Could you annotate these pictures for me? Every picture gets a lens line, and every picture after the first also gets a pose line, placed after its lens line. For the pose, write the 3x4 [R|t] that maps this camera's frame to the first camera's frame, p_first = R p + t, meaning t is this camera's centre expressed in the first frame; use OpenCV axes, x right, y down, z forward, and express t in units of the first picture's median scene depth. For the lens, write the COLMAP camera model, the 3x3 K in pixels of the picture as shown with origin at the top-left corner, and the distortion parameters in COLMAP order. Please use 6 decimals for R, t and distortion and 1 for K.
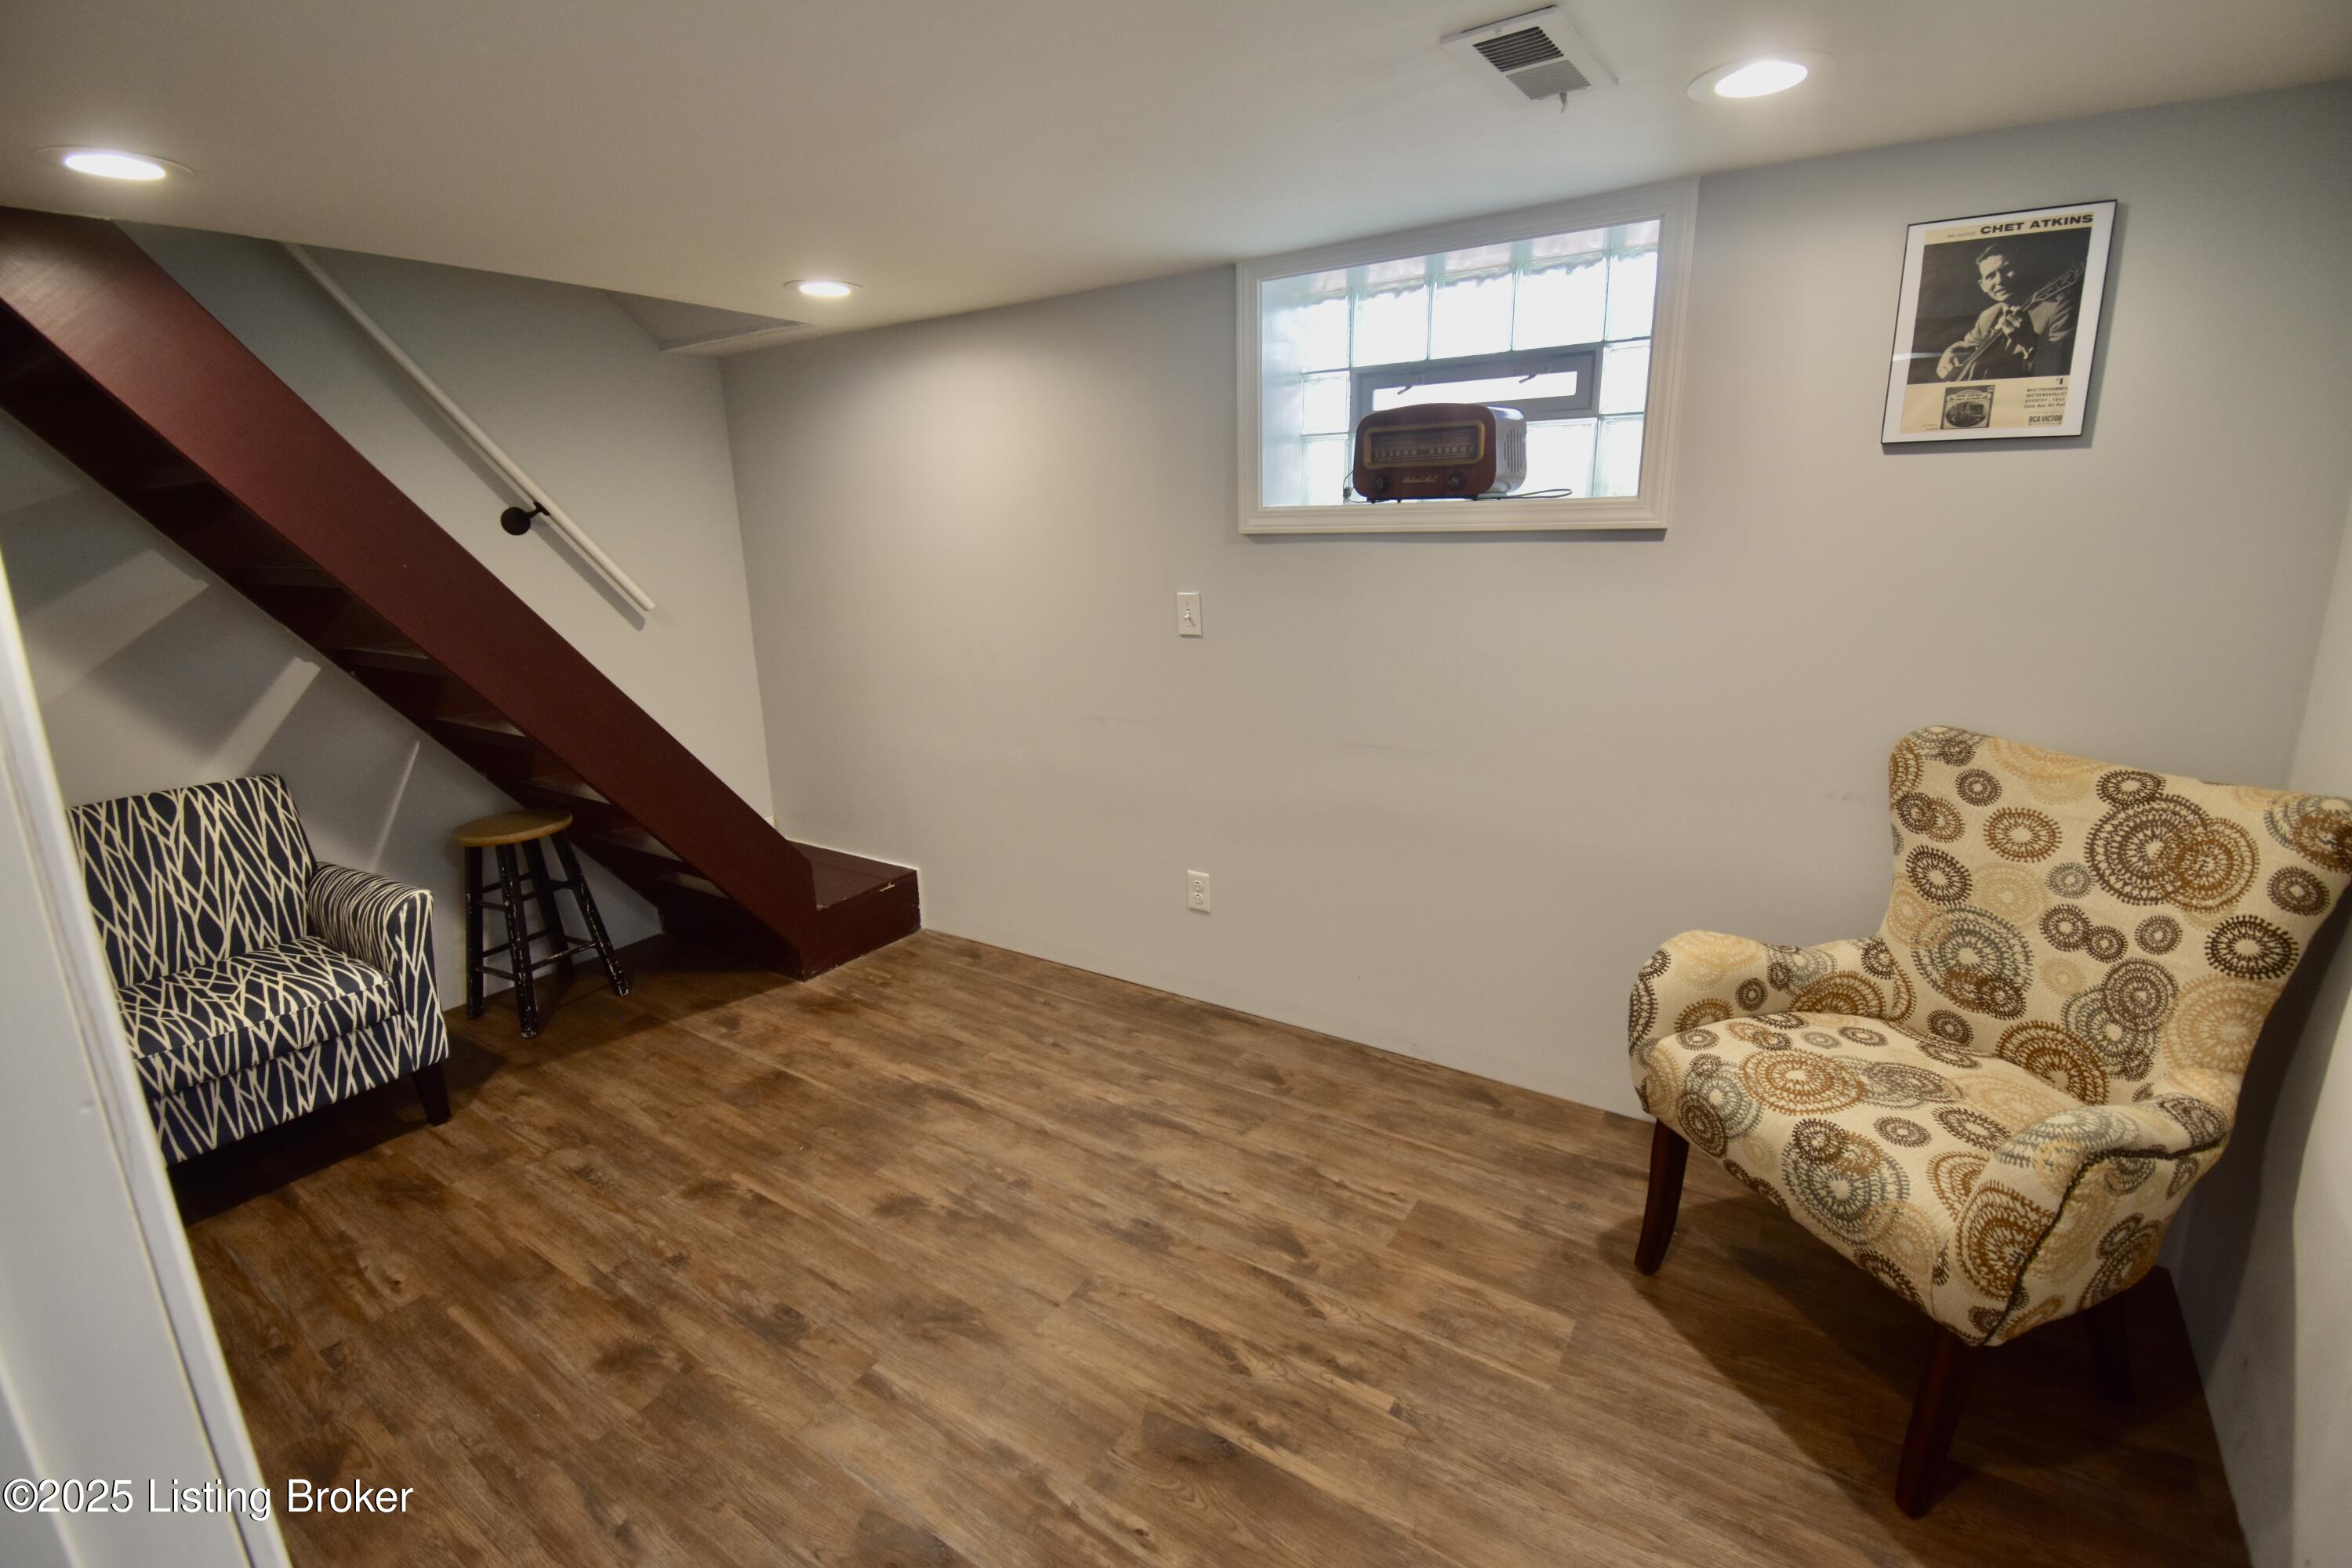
lens RADIAL K [[1043.5, 0, 1179.3], [0, 1043.5, 770.4], [0, 0, 1]] dist [0.020002, -0.027018]
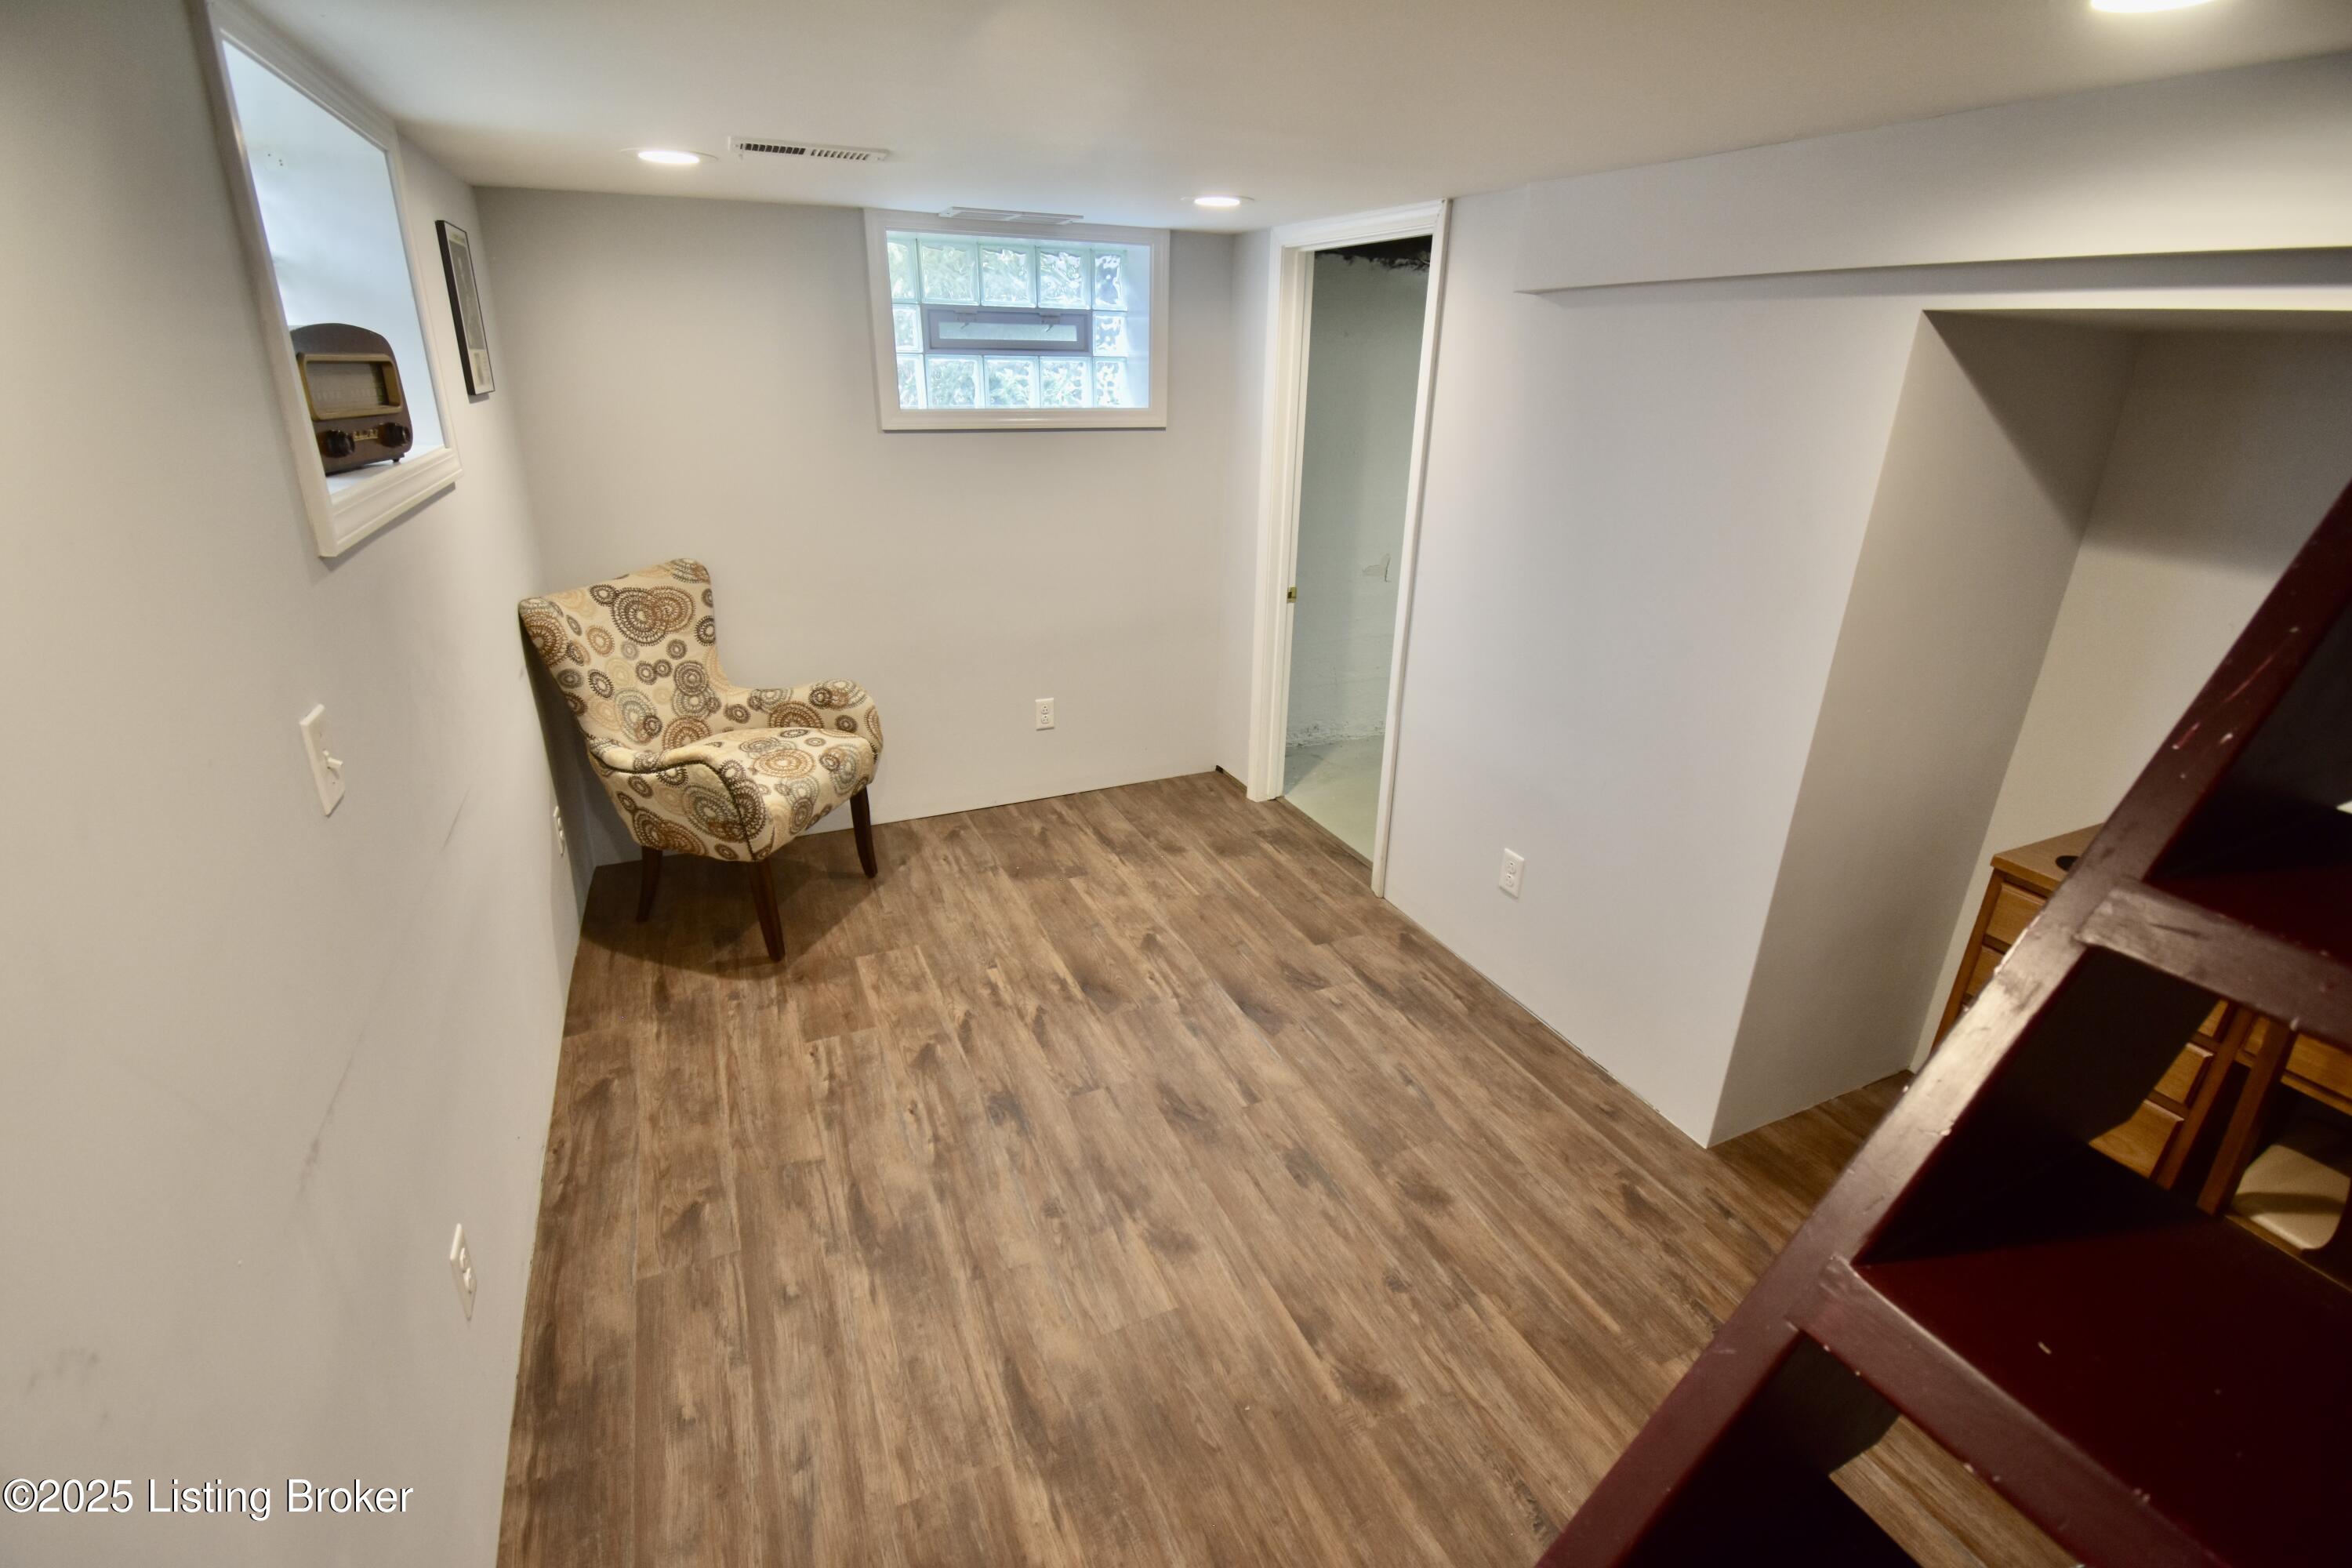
lens RADIAL K [[1043.5, 0, 1179.3], [0, 1043.5, 770.4], [0, 0, 1]] dist [0.020002, -0.027018]
pose [[-0.851367, -0.183661, 0.491369, -0.770241], [0.125935, 0.837753, 0.531330, -0.499173], [-0.509230, 0.514237, -0.690105, 1.683679]]
